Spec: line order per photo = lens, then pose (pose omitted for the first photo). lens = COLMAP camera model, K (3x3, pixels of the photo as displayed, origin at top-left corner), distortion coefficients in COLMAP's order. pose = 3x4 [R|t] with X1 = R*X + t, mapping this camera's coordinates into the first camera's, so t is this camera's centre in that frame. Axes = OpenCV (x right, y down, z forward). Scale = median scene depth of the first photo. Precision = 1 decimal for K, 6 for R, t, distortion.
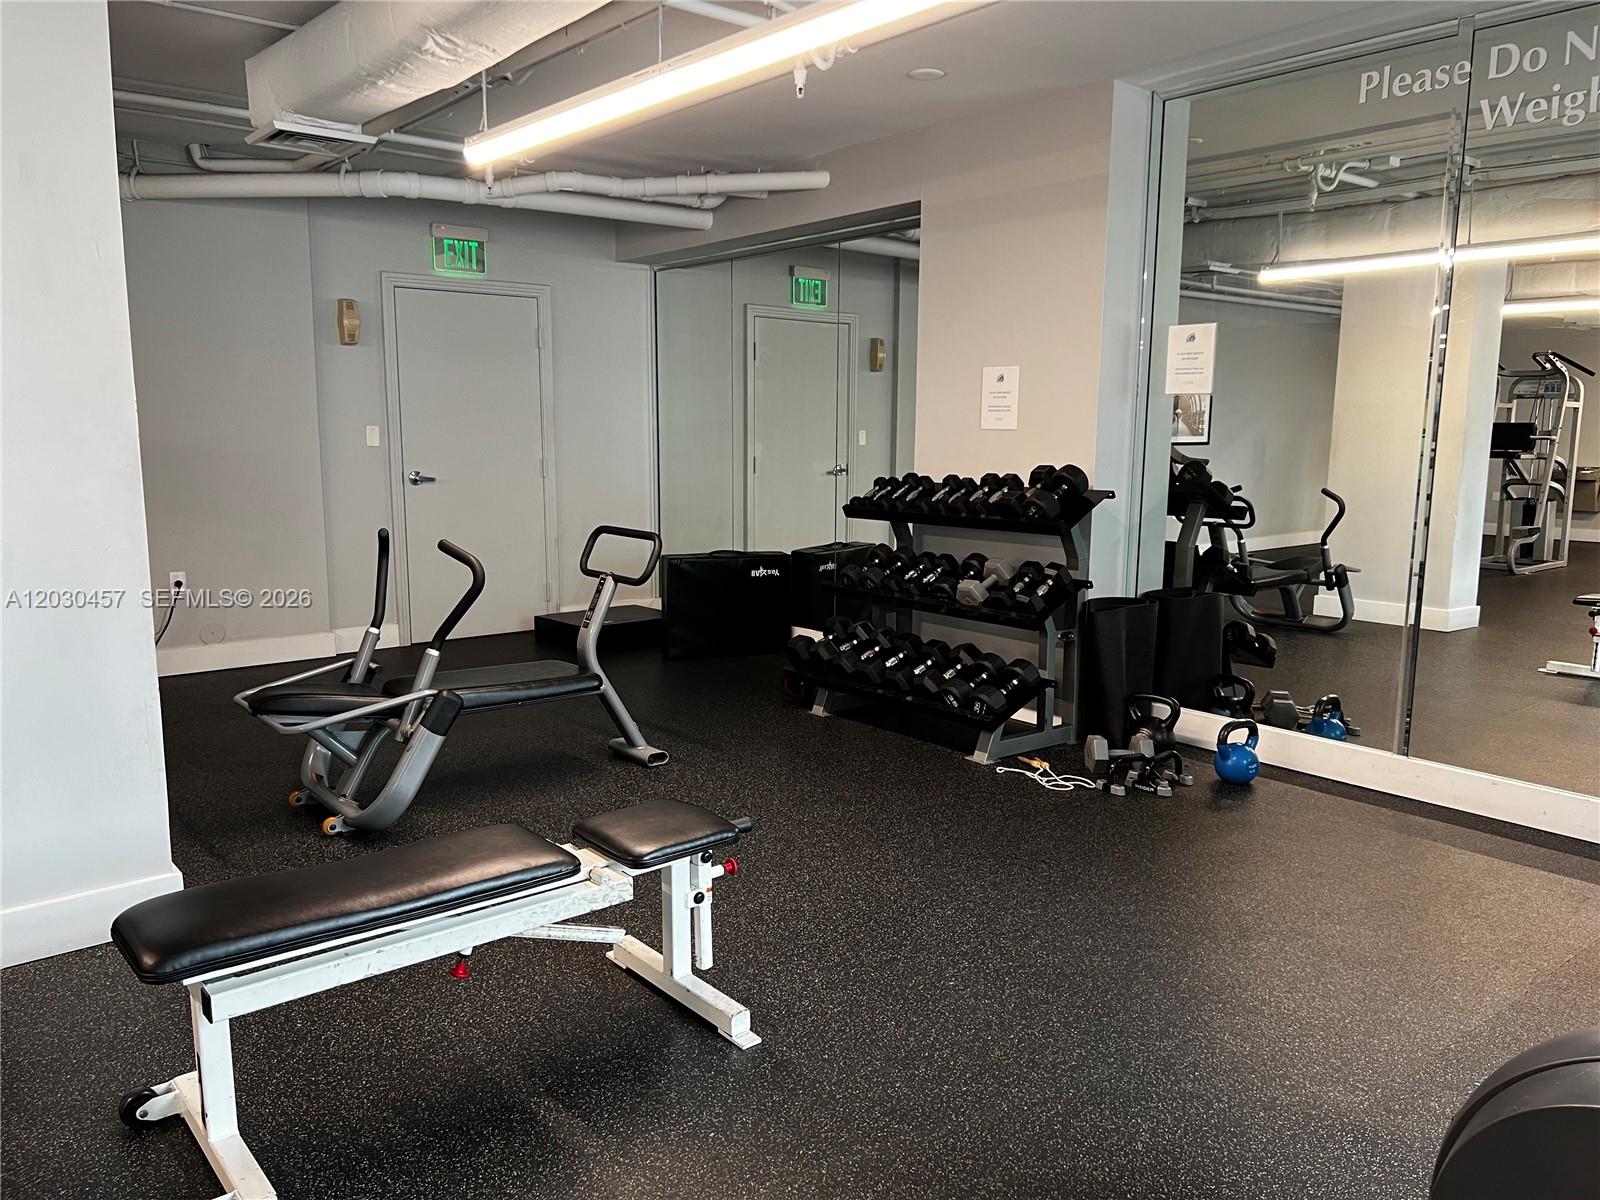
lens RADIAL K [[1208.8, 0, 799.4], [0, 1208.8, 602.2], [0, 0, 1]] dist [0.070133, -0.073474]
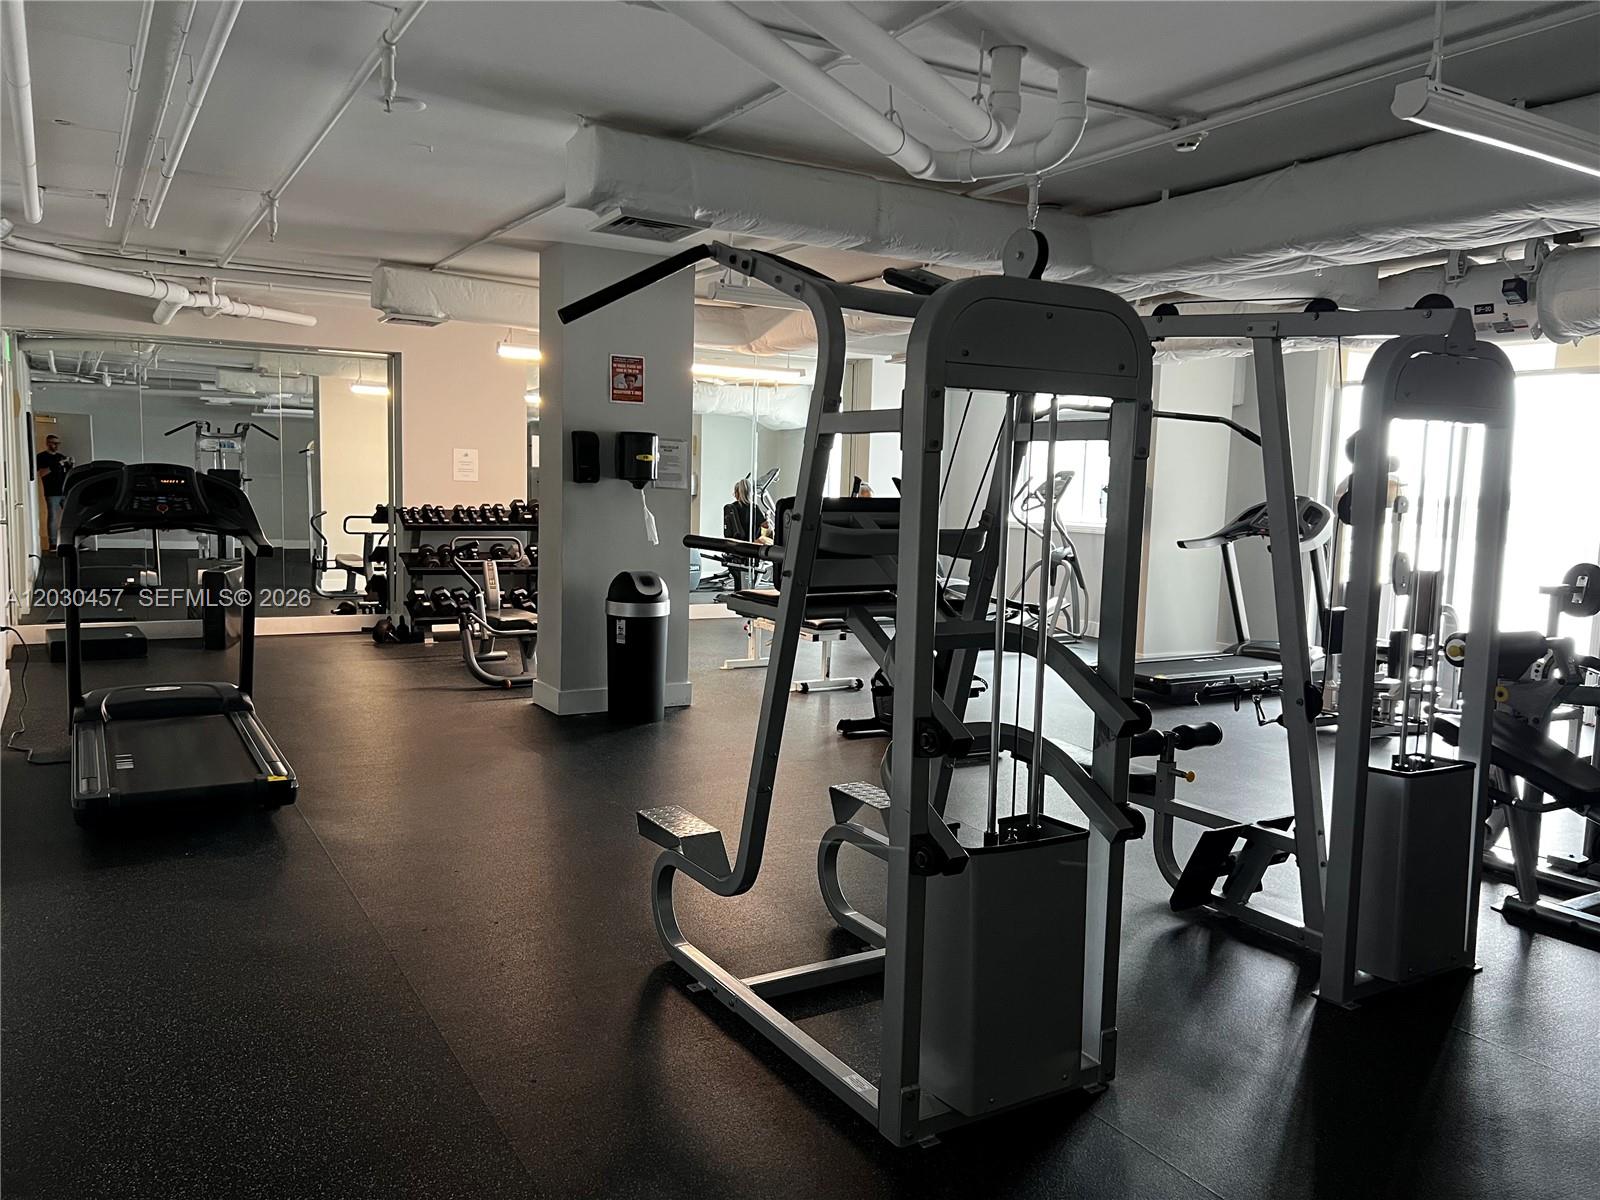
lens RADIAL K [[1208.8, 0, 800.2], [0, 1208.8, 601.9], [0, 0, 1]] dist [0.070133, -0.073474]
pose [[0.144760, -0.098249, 0.984577, -1.686672], [0.122043, 0.989233, 0.080769, -0.042375], [-0.981911, 0.108469, 0.155192, 0.192164]]
